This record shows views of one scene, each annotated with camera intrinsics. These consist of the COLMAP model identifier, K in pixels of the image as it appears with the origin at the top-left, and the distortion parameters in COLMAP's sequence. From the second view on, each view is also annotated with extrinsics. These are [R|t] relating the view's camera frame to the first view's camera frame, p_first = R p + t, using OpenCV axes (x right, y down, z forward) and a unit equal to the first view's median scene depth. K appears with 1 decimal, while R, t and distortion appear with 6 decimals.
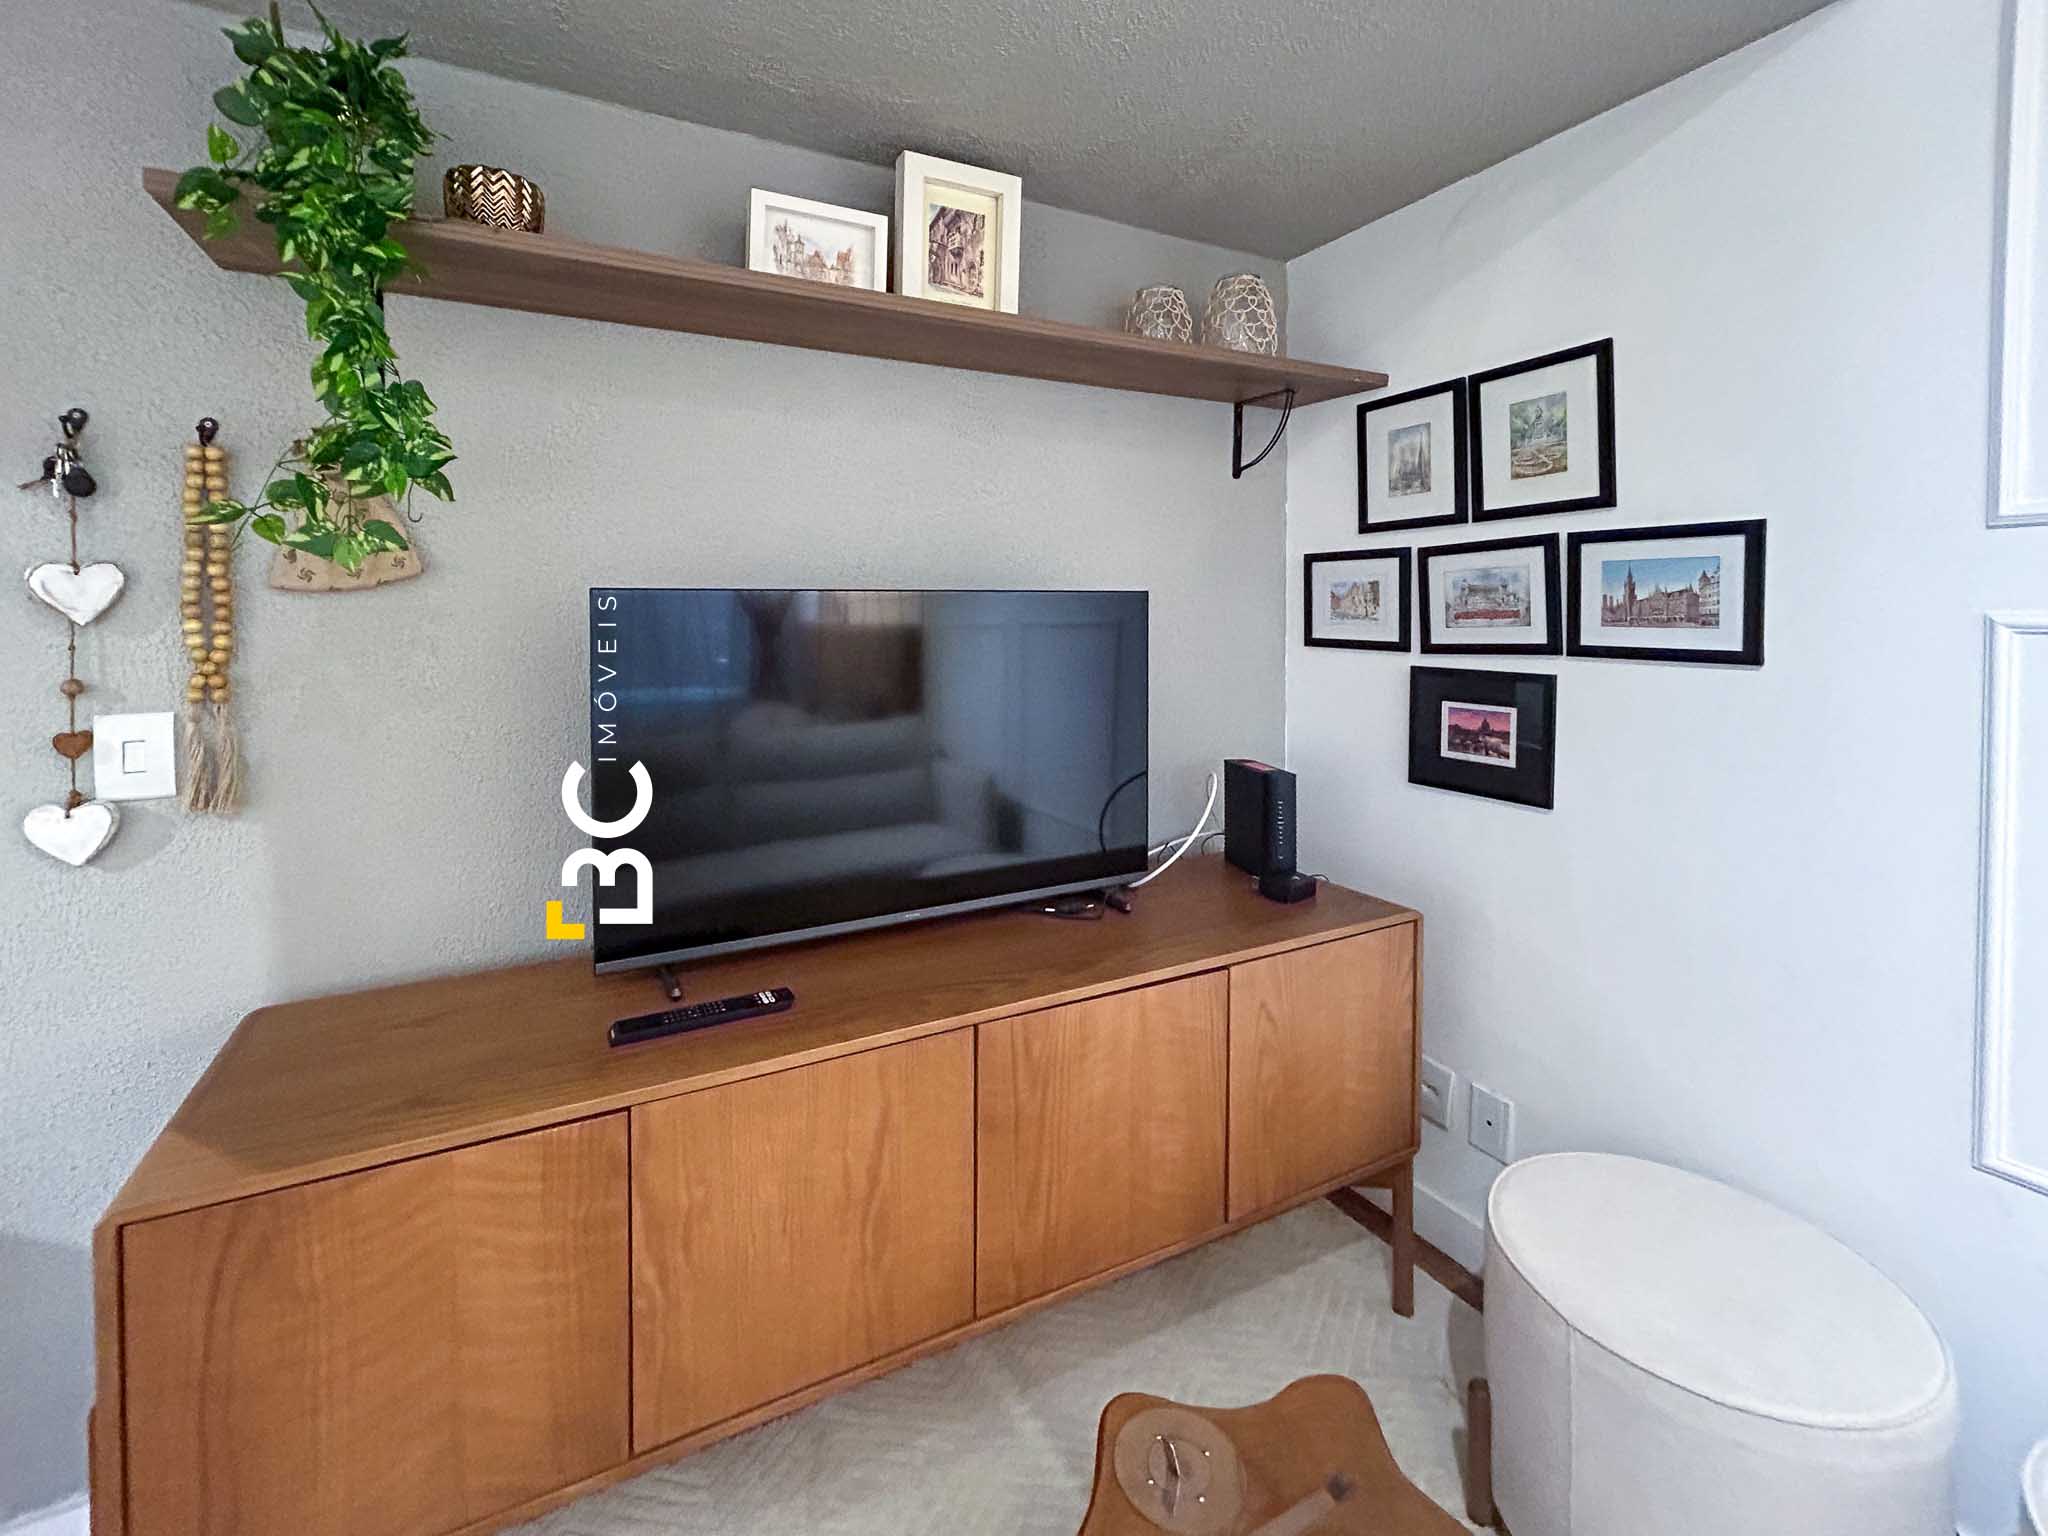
lens RADIAL K [[832.8, 0, 1025.4], [0, 832.8, 646.3], [0, 0, 1]] dist [0.000327, 0.000071]
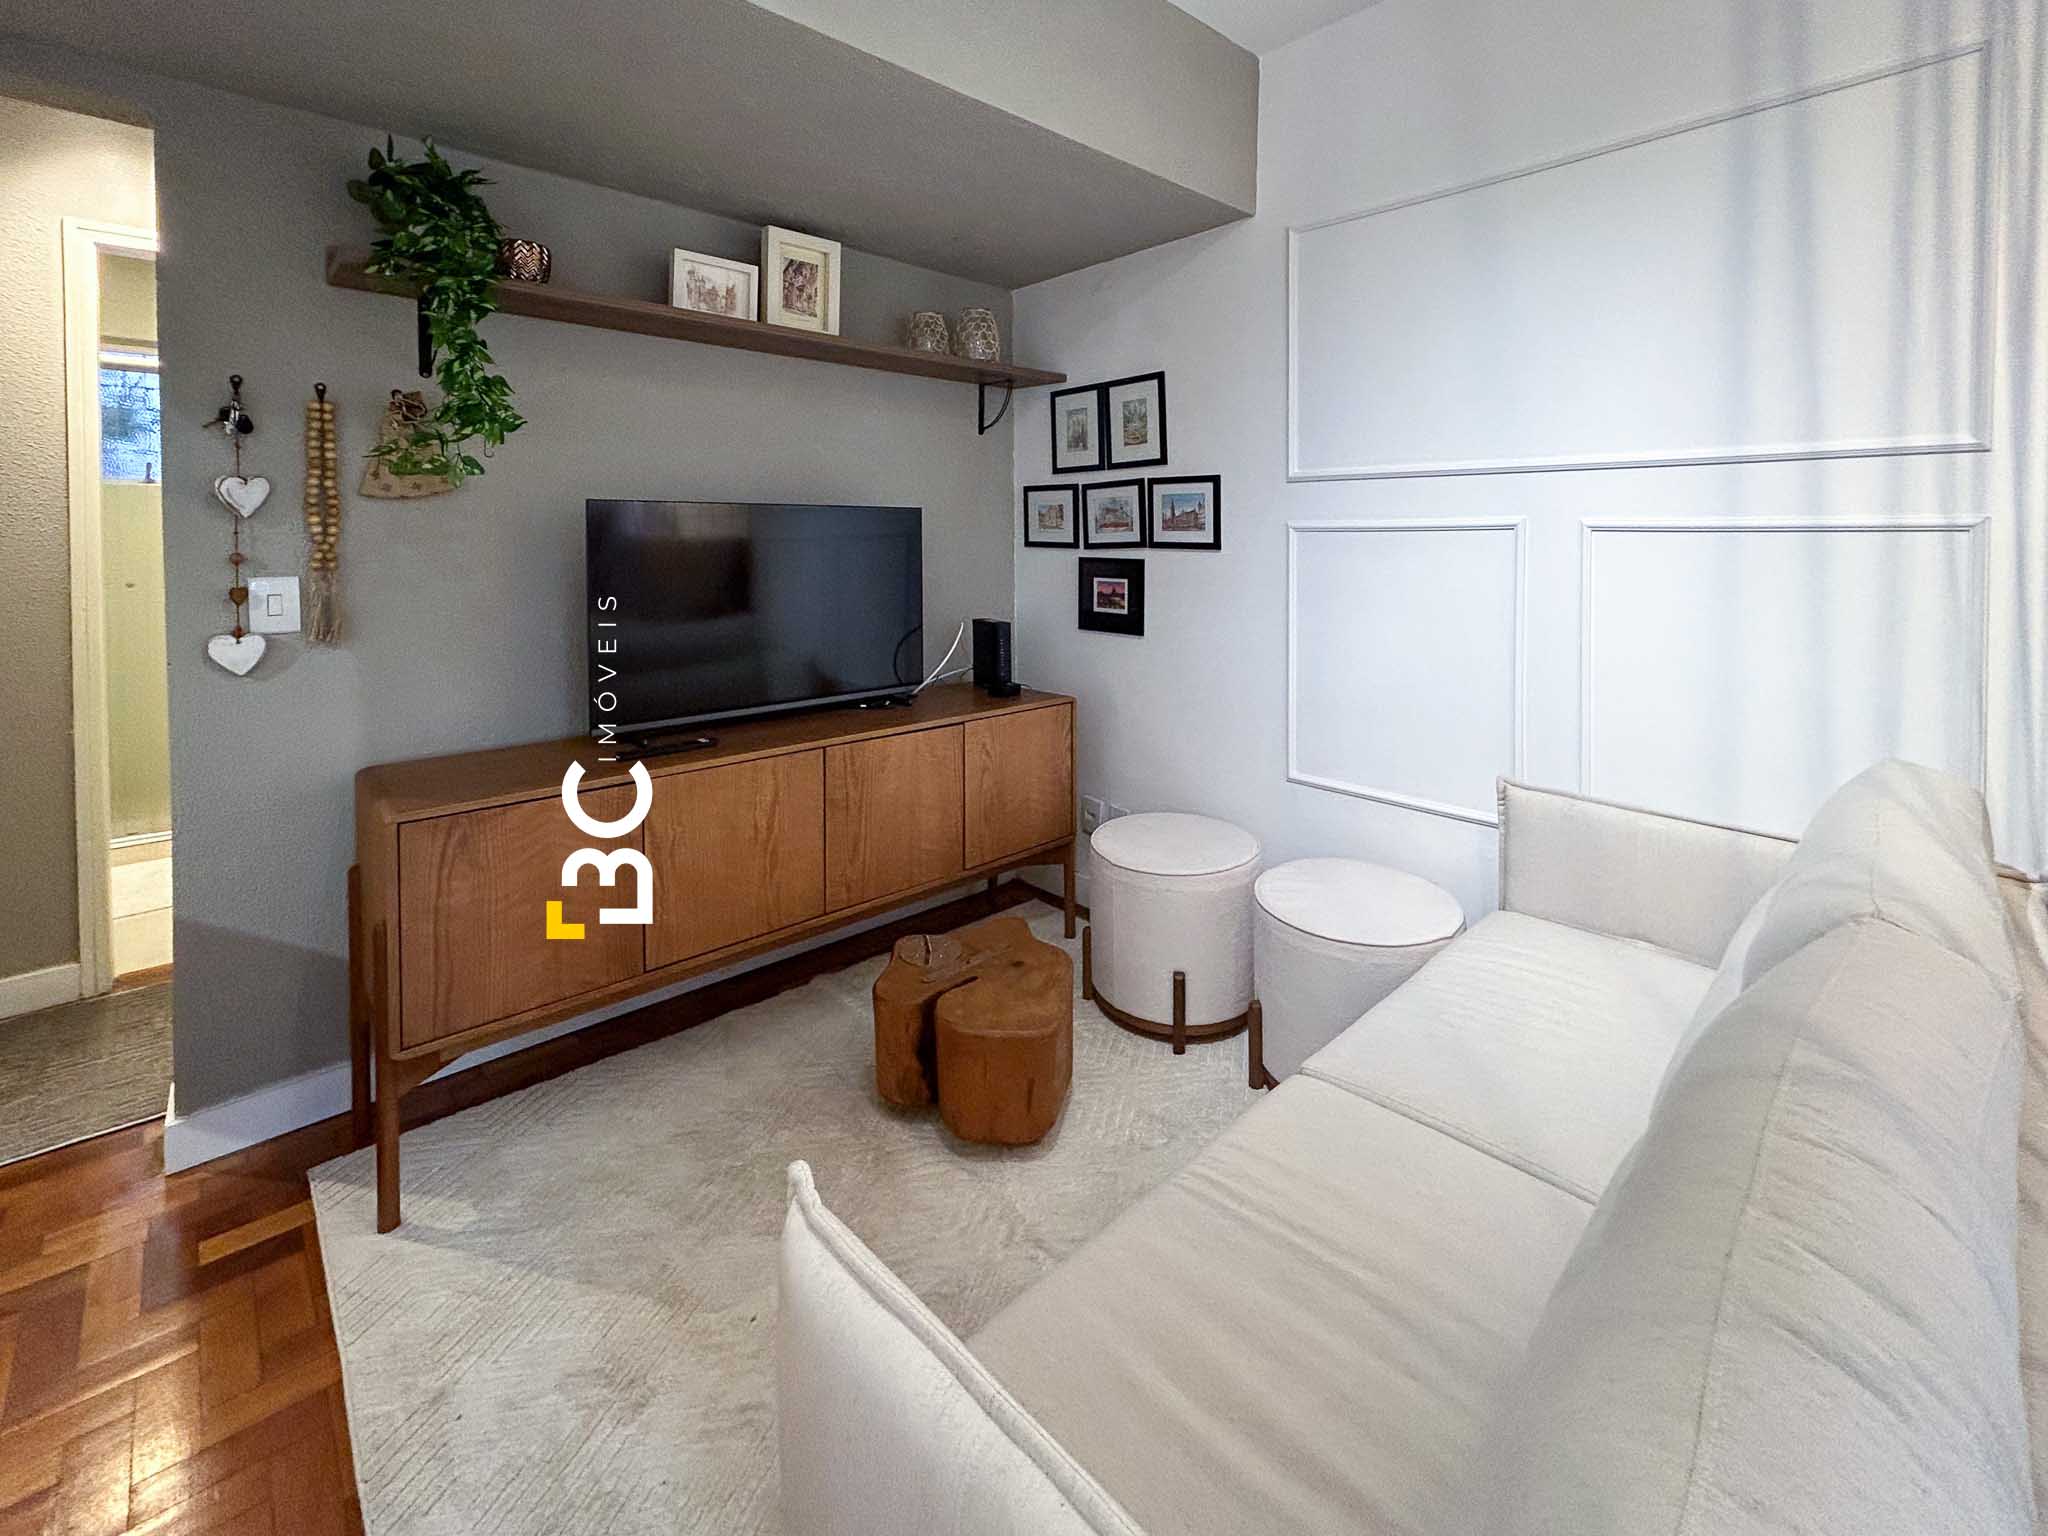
lens RADIAL K [[861.1, 0, 953.9], [0, 861.1, 723.8], [0, 0, 1]] dist [-0.000554, -0.000316]
pose [[0.989946, -0.017983, 0.140296, -0.037350], [-0.006025, 0.985623, 0.168850, 0.072030], [-0.141315, -0.167998, 0.975606, -0.802085]]
